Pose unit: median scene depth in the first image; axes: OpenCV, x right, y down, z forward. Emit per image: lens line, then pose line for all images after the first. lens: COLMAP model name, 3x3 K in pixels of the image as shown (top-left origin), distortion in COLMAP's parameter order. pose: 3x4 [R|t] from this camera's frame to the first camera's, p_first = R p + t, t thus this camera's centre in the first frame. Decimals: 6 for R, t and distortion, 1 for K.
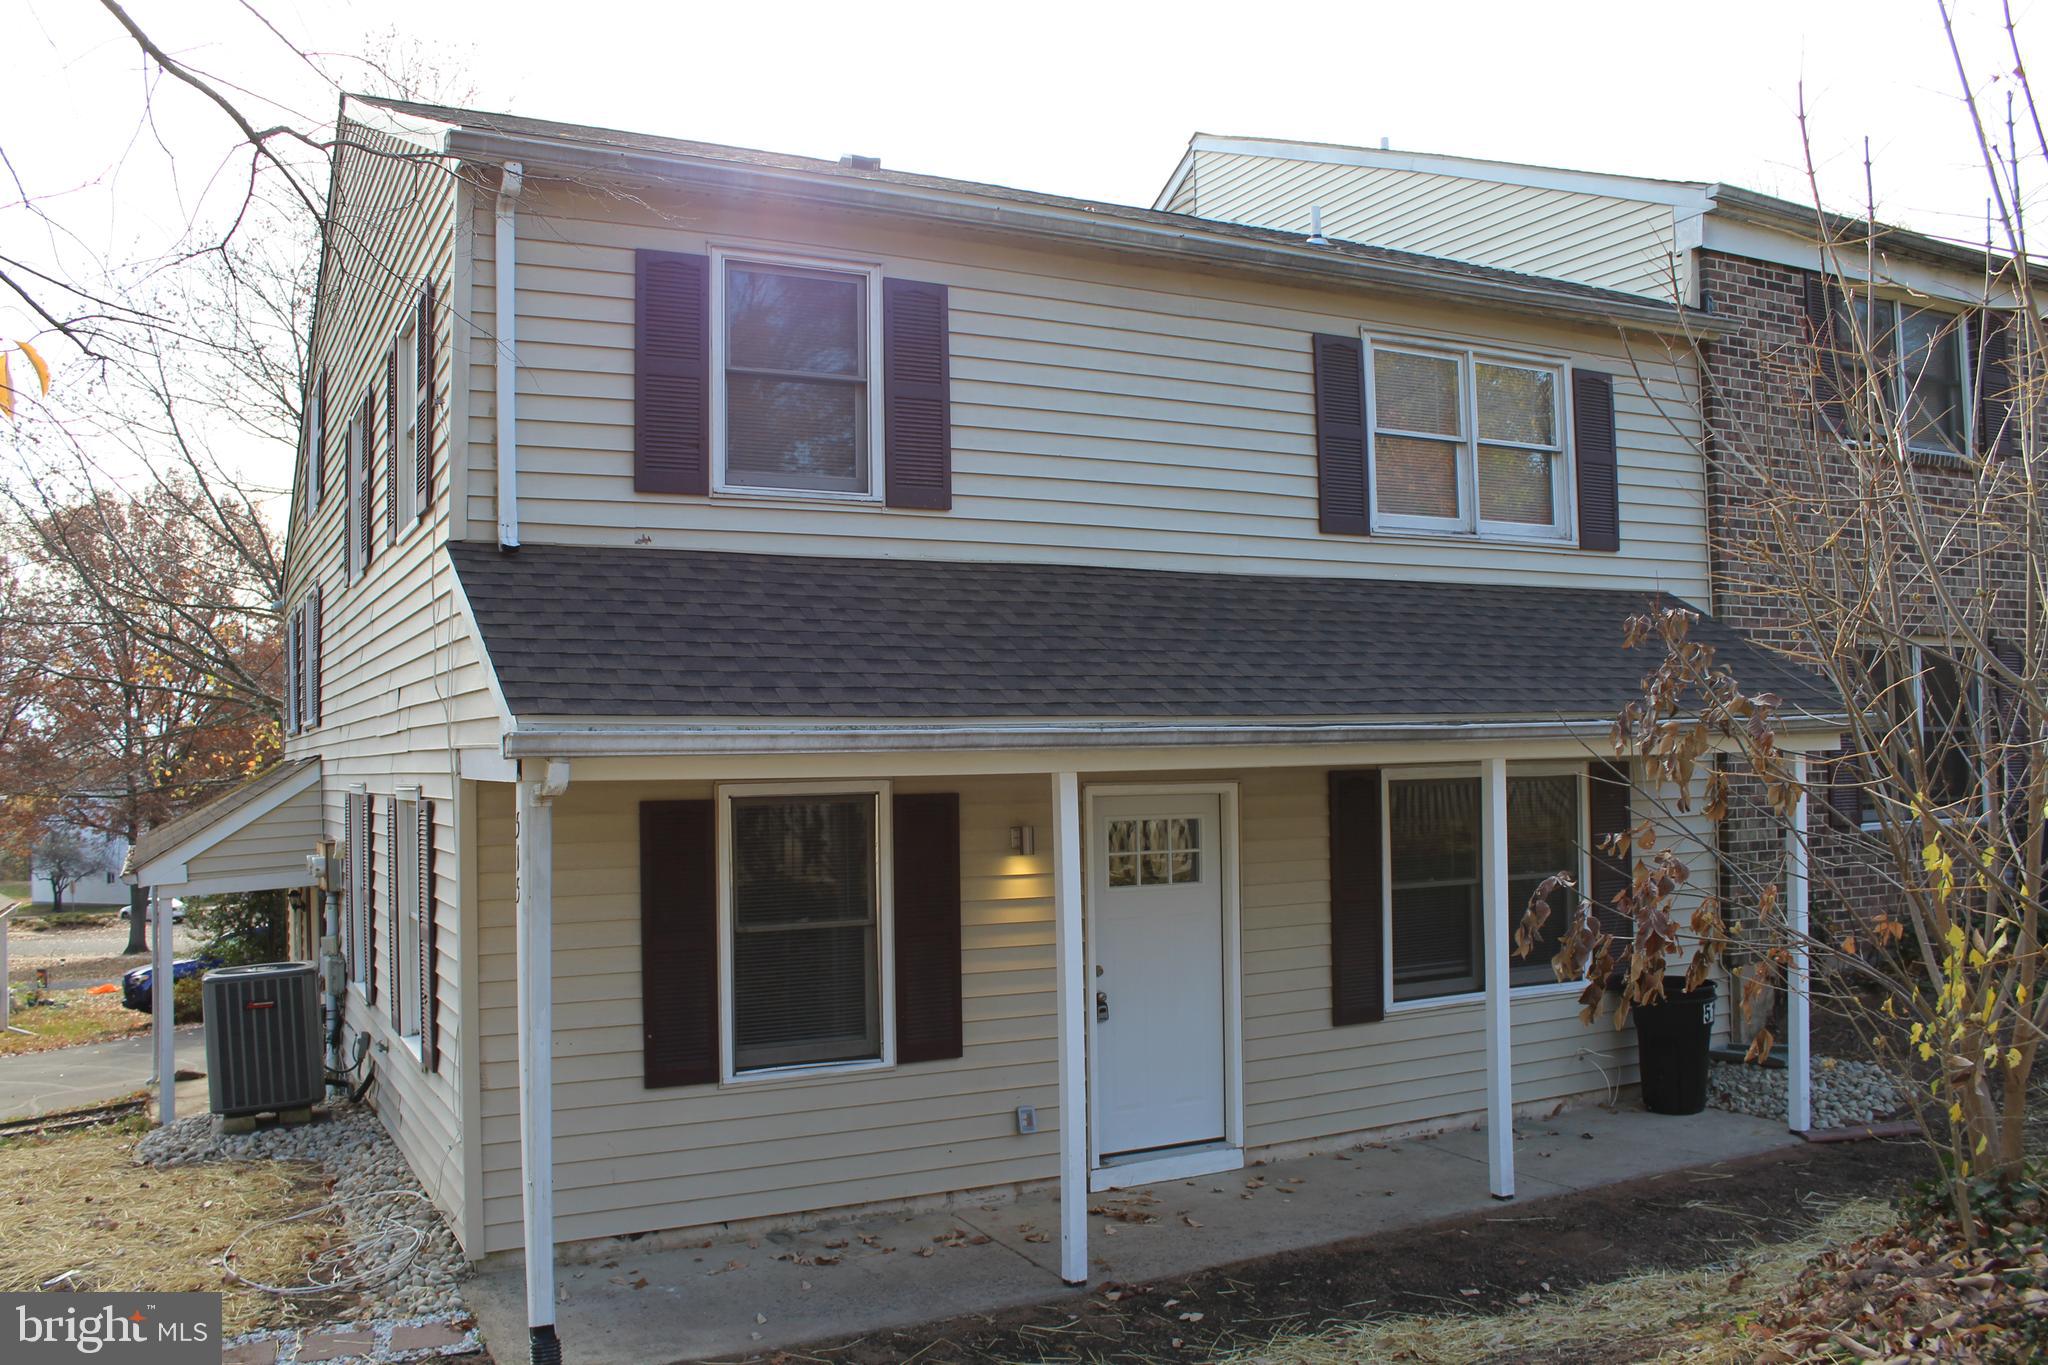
lens RADIAL K [[1721.6, 0, 1012.5], [0, 1721.6, 701.6], [0, 0, 1]] dist [-0.157779, 0.149482]
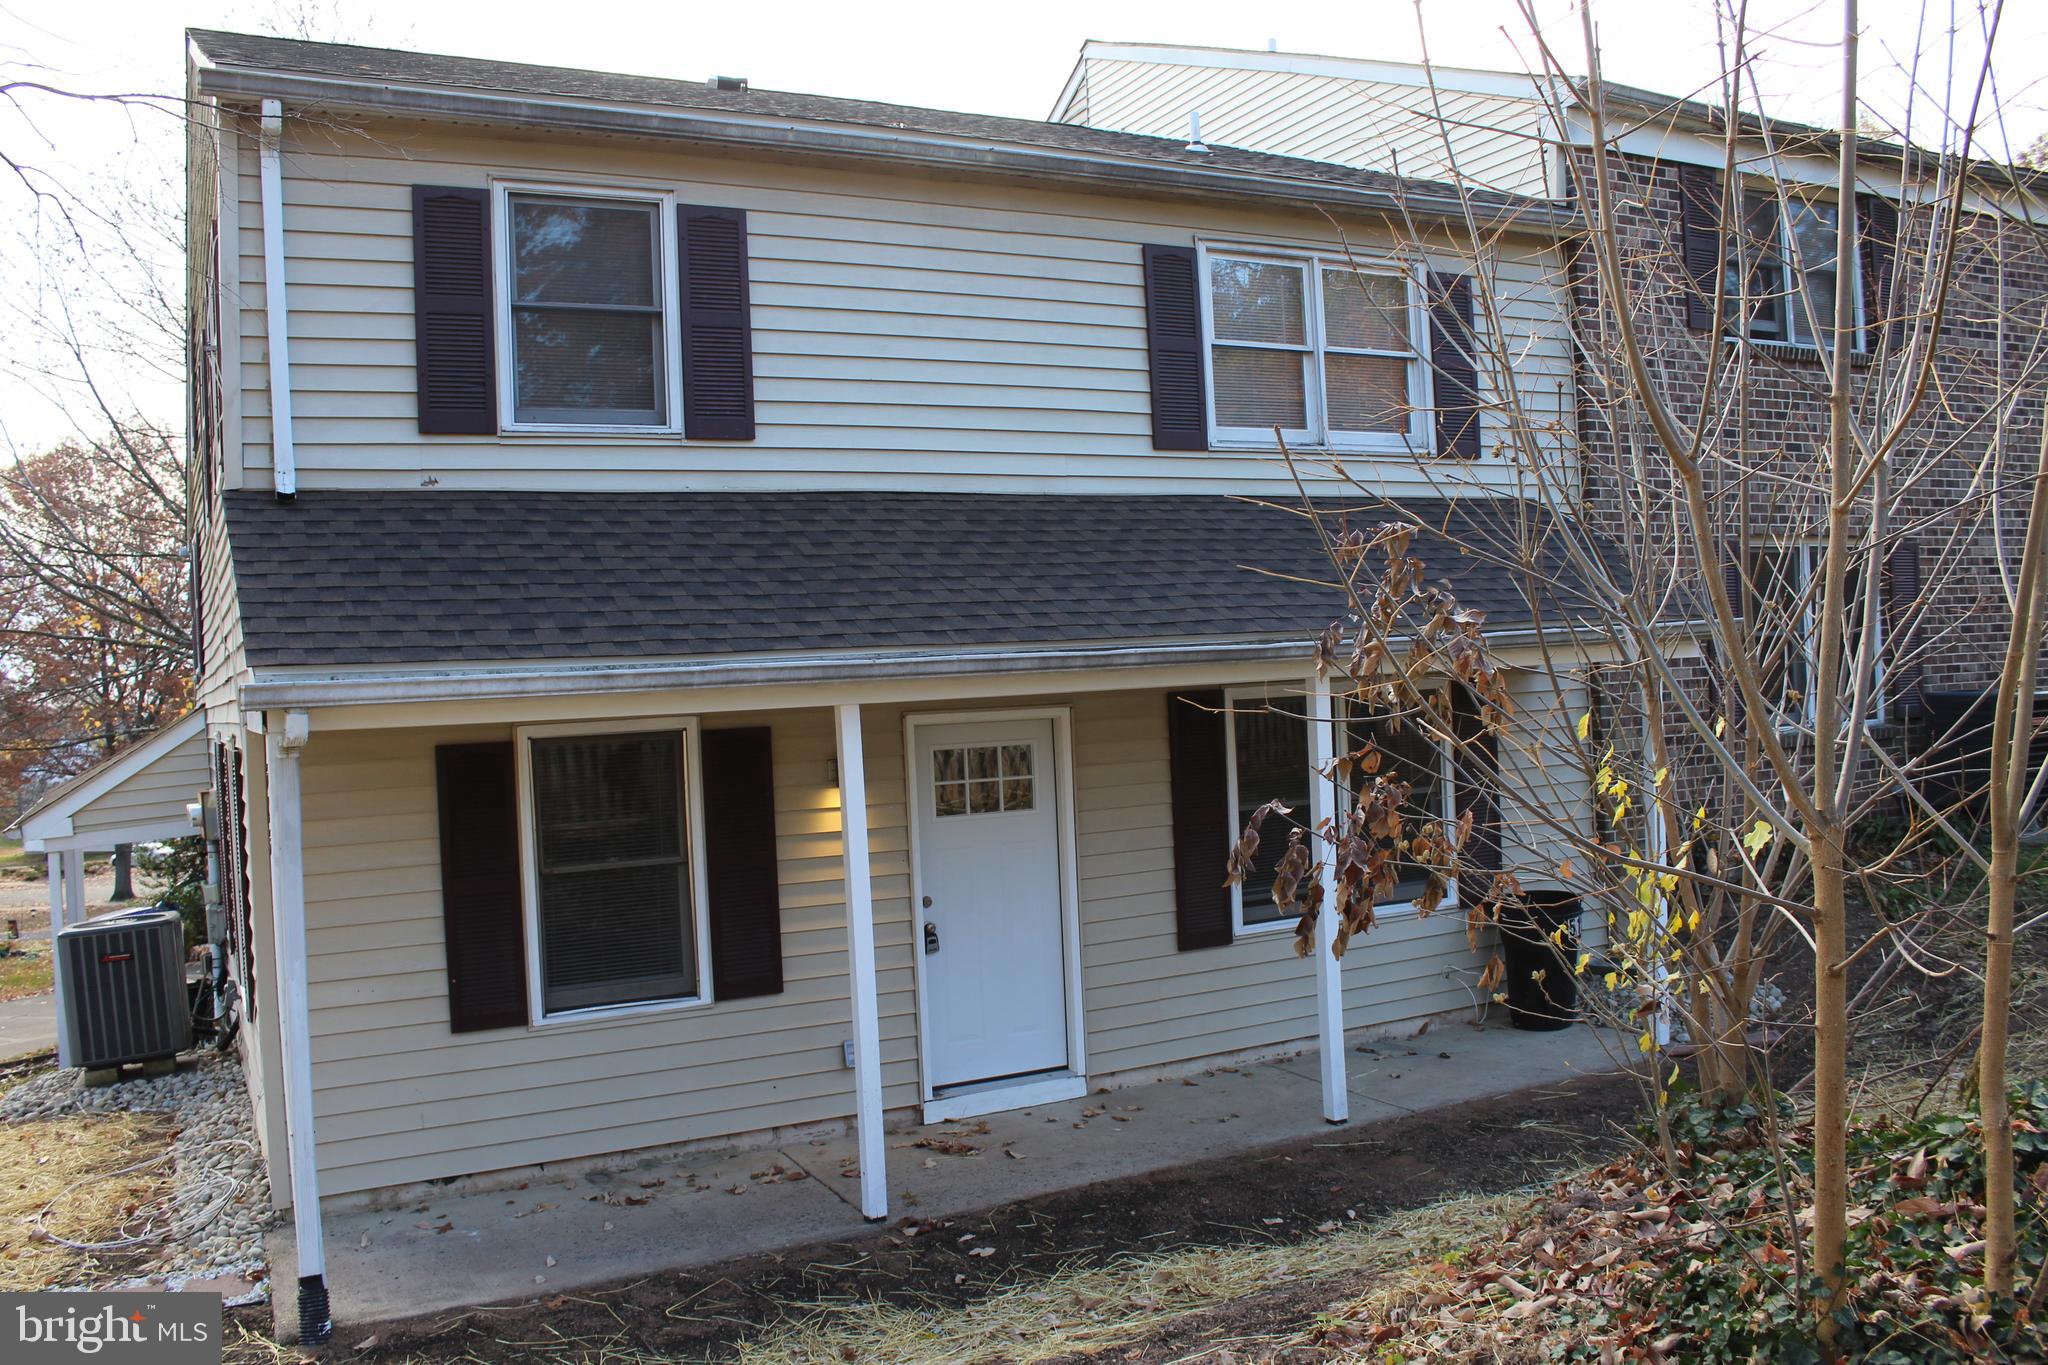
lens RADIAL K [[1721.6, 0, 1022.2], [0, 1721.6, 697.7], [0, 0, 1]] dist [-0.157779, 0.149482]
pose [[0.999579, -0.028914, -0.002204, 0.117845], [0.028984, 0.998548, 0.045410, -0.004147], [0.000888, -0.045455, 0.998966, 0.016900]]
